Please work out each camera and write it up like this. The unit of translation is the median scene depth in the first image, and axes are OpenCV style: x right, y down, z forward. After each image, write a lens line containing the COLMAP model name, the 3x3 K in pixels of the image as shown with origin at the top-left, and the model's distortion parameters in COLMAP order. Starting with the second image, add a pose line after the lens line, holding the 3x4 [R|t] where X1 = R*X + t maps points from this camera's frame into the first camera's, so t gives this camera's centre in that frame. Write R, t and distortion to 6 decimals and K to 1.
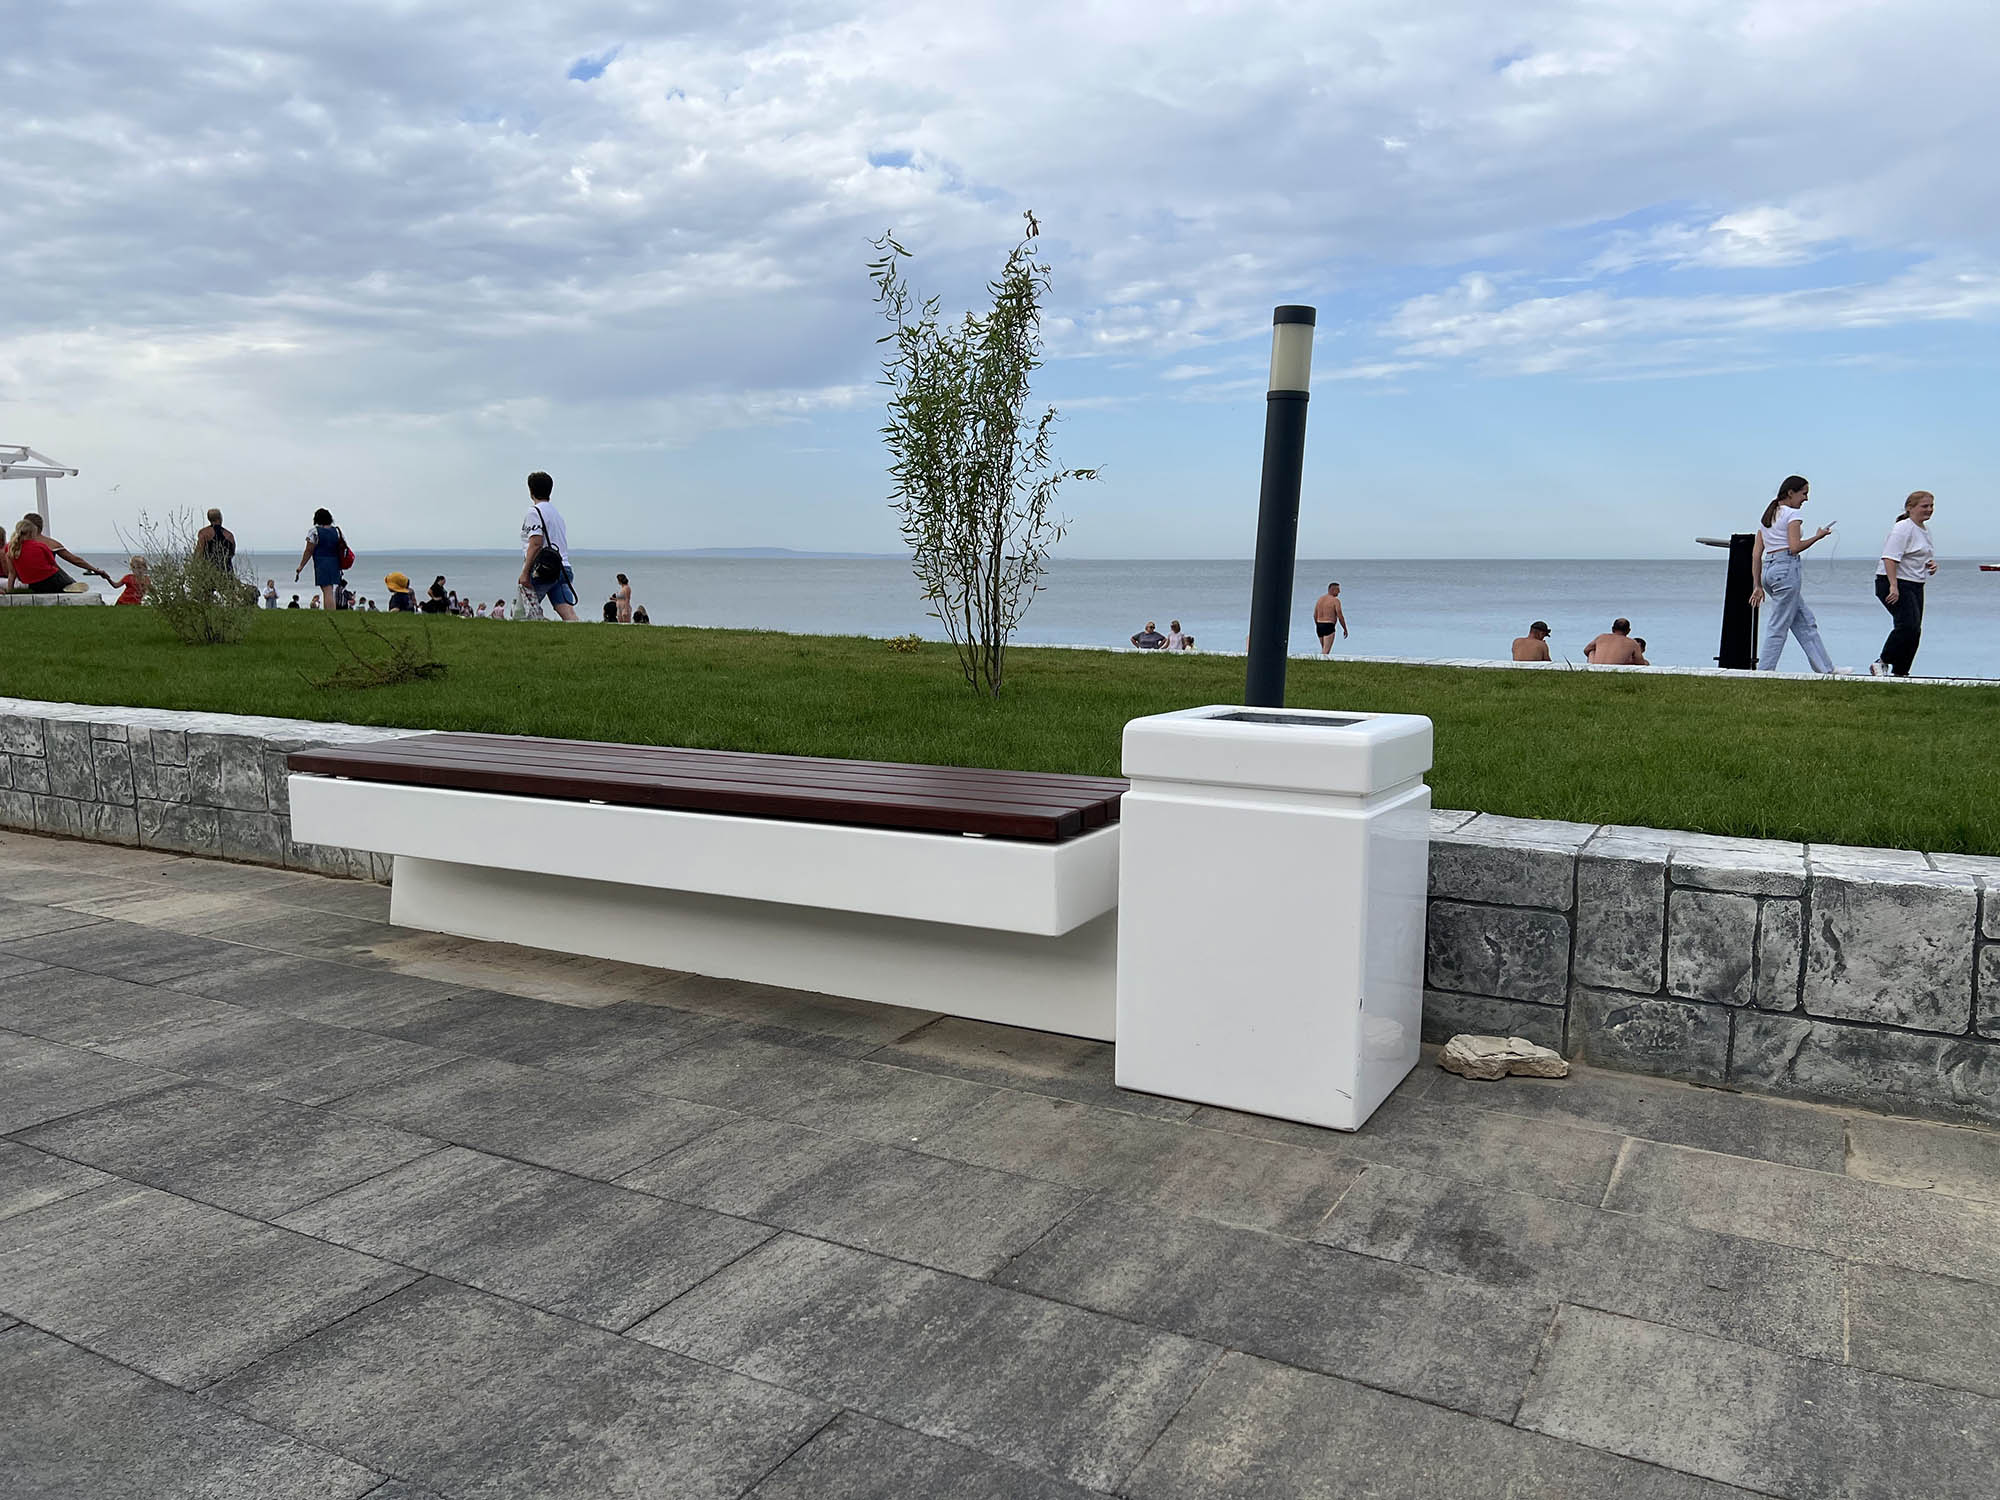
lens RADIAL K [[1510.0, 0, 1000.0], [0, 1510.0, 750.0], [0, 0, 1]] dist [0.033477, -0.032383]
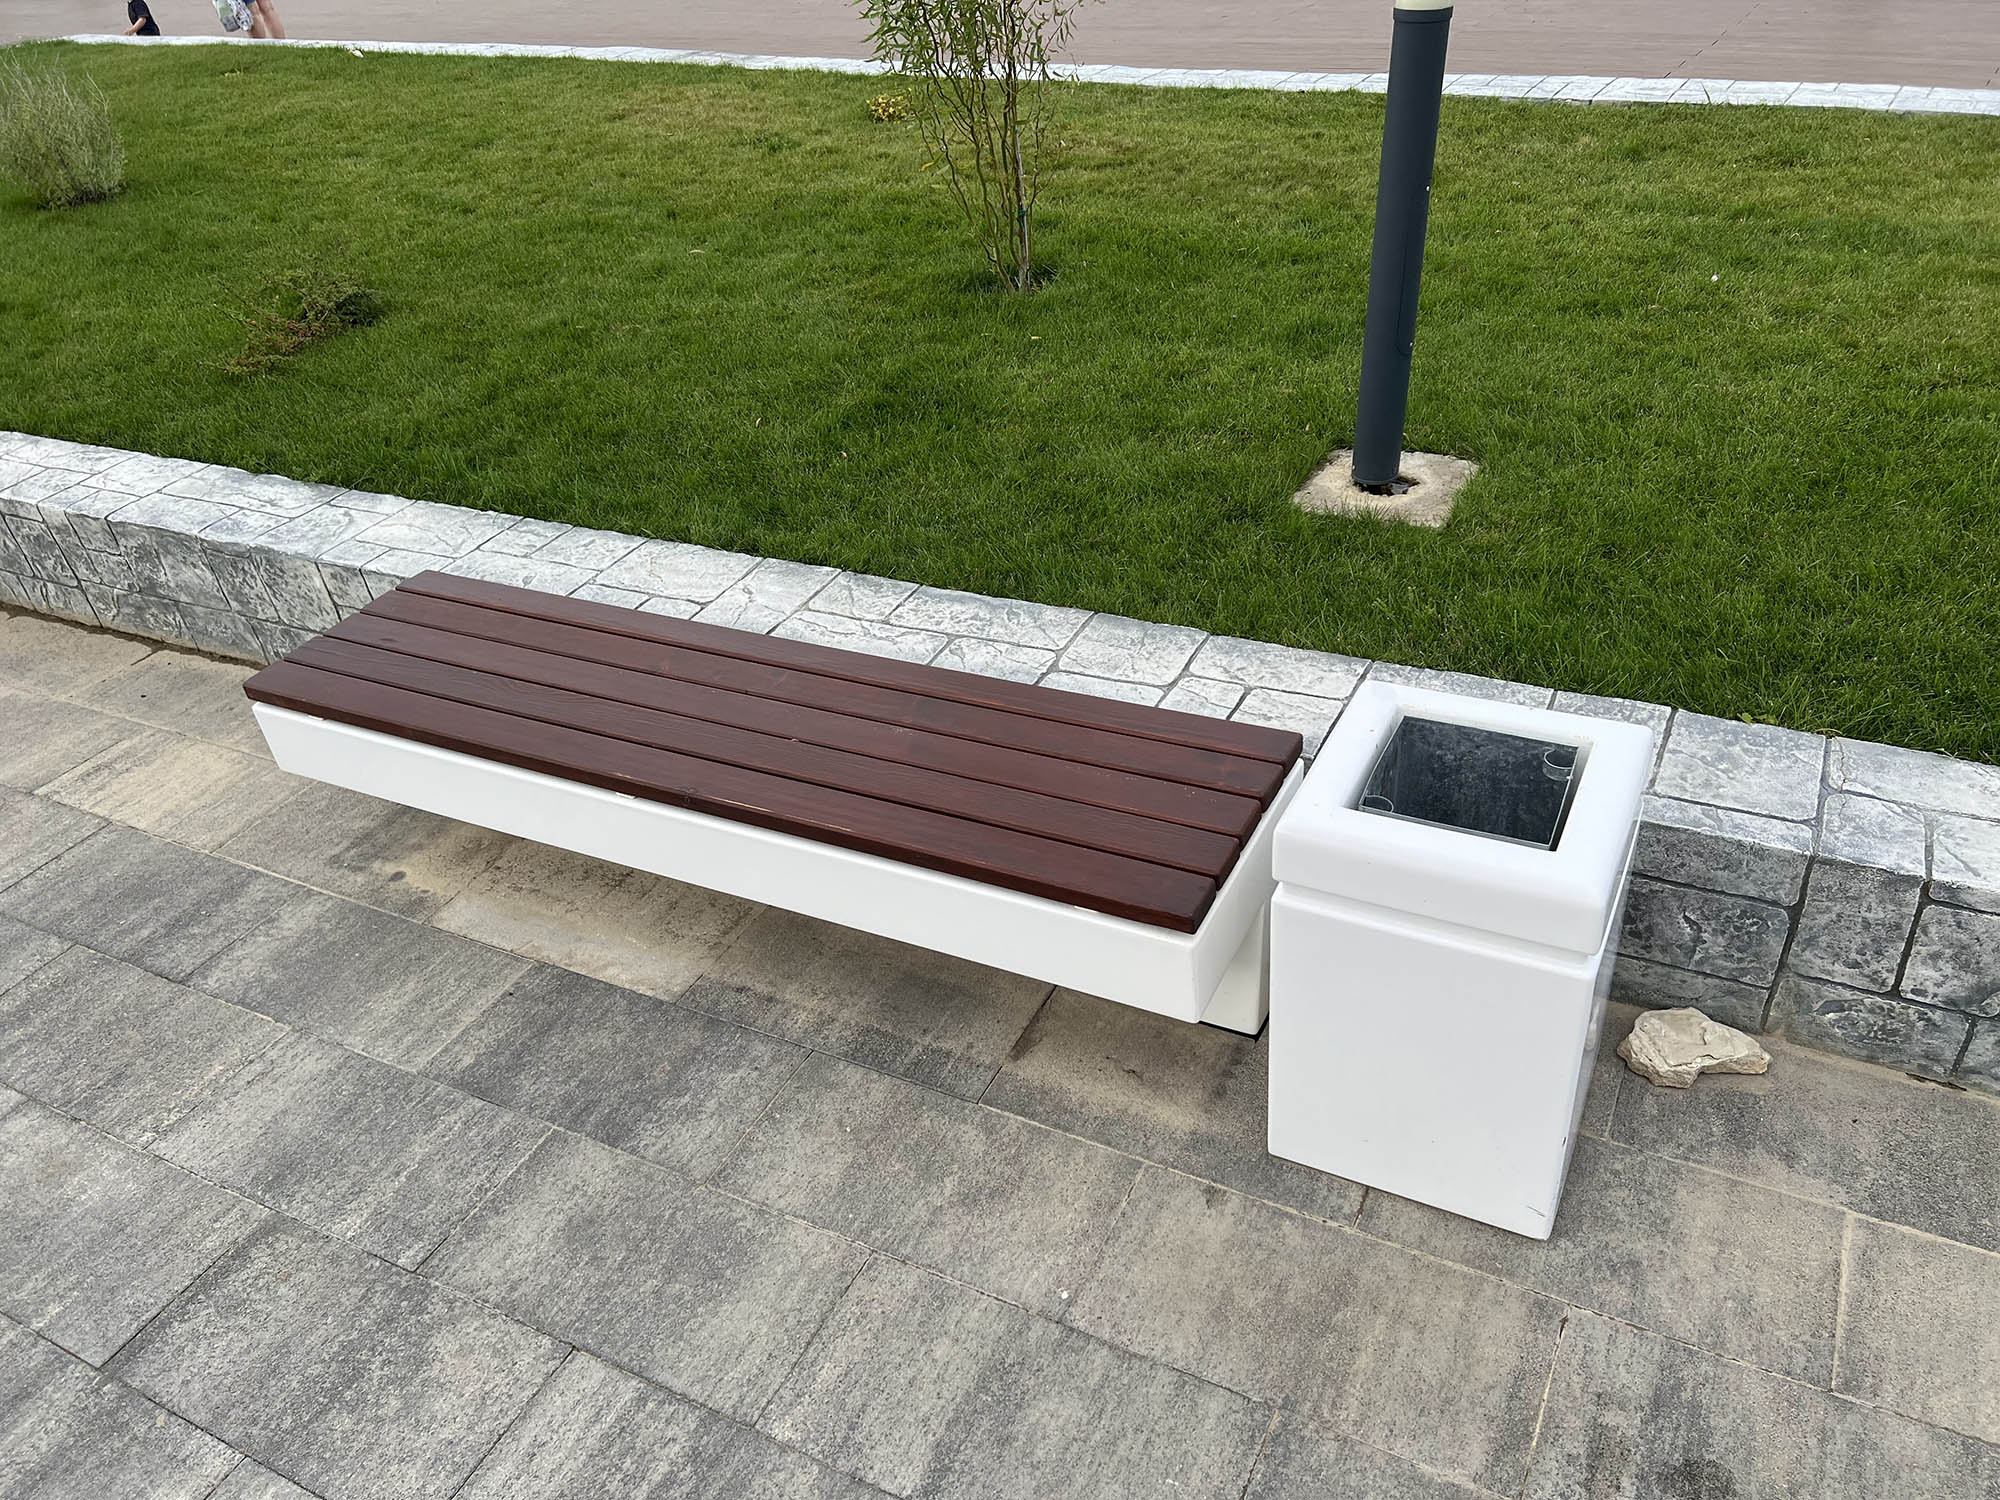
lens RADIAL K [[1510.0, 0, 1000.0], [0, 1510.0, 750.0], [0, 0, 1]] dist [0.033477, -0.032383]
pose [[0.994927, -0.094773, -0.033730, -0.029635], [0.099727, 0.885274, 0.454252, -0.409162], [-0.013190, -0.455312, 0.890234, 0.293196]]
